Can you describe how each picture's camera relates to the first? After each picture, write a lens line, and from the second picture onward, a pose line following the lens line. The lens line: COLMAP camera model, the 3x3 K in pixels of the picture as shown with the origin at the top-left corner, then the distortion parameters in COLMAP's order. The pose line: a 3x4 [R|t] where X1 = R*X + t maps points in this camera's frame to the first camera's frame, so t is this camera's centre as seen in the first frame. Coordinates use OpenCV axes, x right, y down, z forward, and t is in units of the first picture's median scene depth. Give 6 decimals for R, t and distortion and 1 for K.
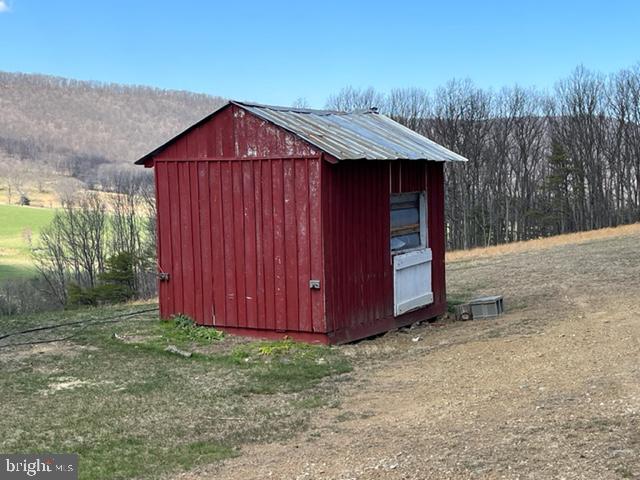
lens RADIAL K [[1081.8, 0, 320.0], [0, 1081.8, 240.0], [0, 0, 1]] dist [0.005752, 0.013177]
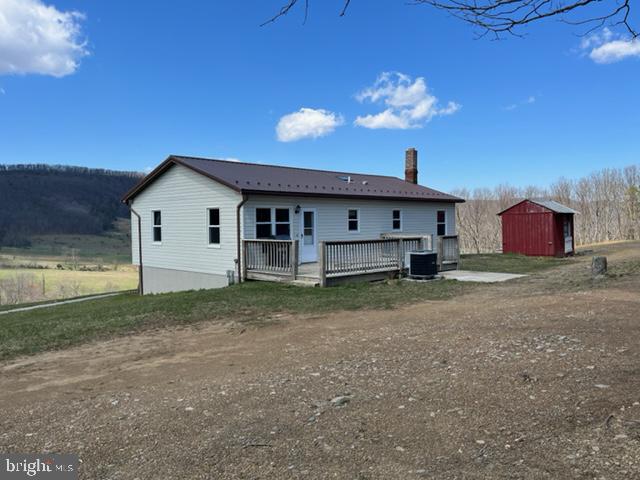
lens RADIAL K [[506.2, 0, 320.0], [0, 506.2, 240.0], [0, 0, 1]] dist [0.071200, 0.000052]
pose [[0.985503, -0.000061, -0.169658, -0.520615], [-0.005776, 0.999408, -0.033913, 0.097468], [0.169560, 0.034401, 0.984919, -1.042035]]
